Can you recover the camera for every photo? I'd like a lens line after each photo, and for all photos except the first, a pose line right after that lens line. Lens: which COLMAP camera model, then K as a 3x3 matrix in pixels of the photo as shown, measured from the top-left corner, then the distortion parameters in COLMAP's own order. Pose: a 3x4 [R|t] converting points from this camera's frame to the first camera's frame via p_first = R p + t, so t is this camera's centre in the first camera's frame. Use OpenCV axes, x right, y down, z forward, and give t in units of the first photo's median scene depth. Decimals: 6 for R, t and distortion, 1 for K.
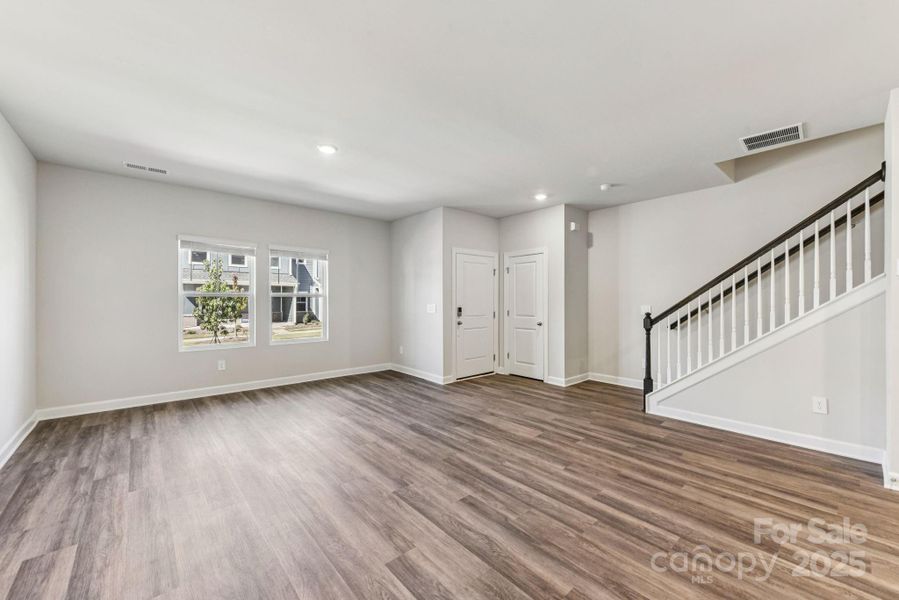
lens RADIAL K [[354.2, 0, 448.9], [0, 354.2, 300.8], [0, 0, 1]] dist [0.002230, -0.001135]
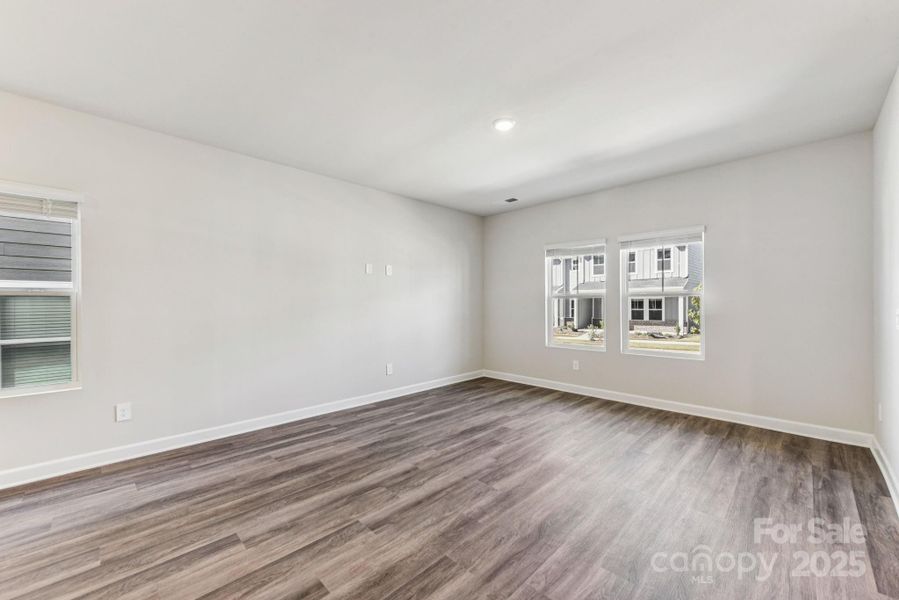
lens RADIAL K [[354.2, 0, 449.8], [0, 354.2, 304.8], [0, 0, 1]] dist [0.002230, -0.001135]
pose [[0.068464, 0.003197, -0.997648, 0.550319], [0.004672, 0.999983, 0.003525, 0.002861], [0.997643, -0.004902, 0.068448, 0.881769]]
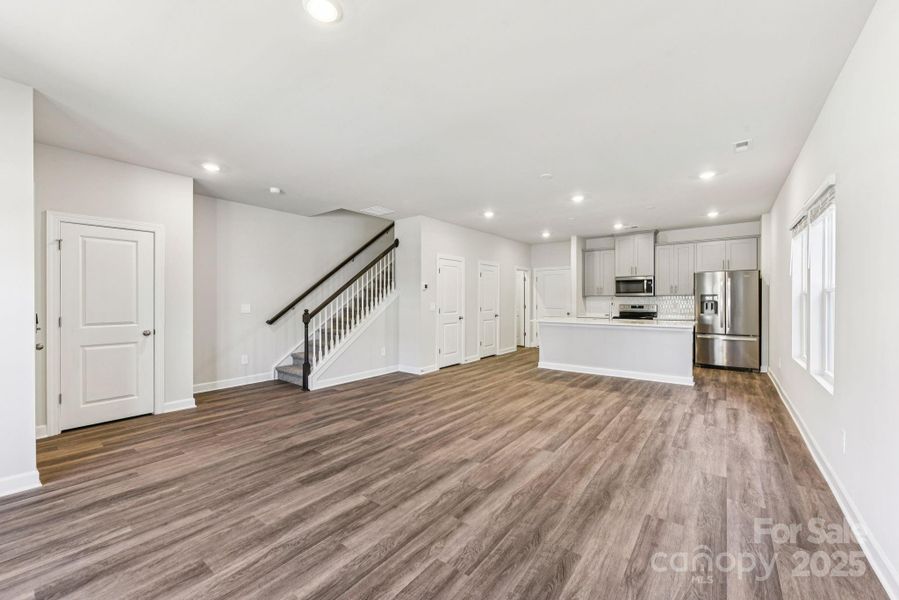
lens RADIAL K [[354.2, 0, 450.1], [0, 354.2, 298.8], [0, 0, 1]] dist [0.002230, -0.001135]
pose [[-0.194372, 0.001151, 0.980927, -0.972851], [0.000199, 0.999999, -0.001134, -0.001802], [-0.980928, -0.000026, -0.194372, 1.000706]]
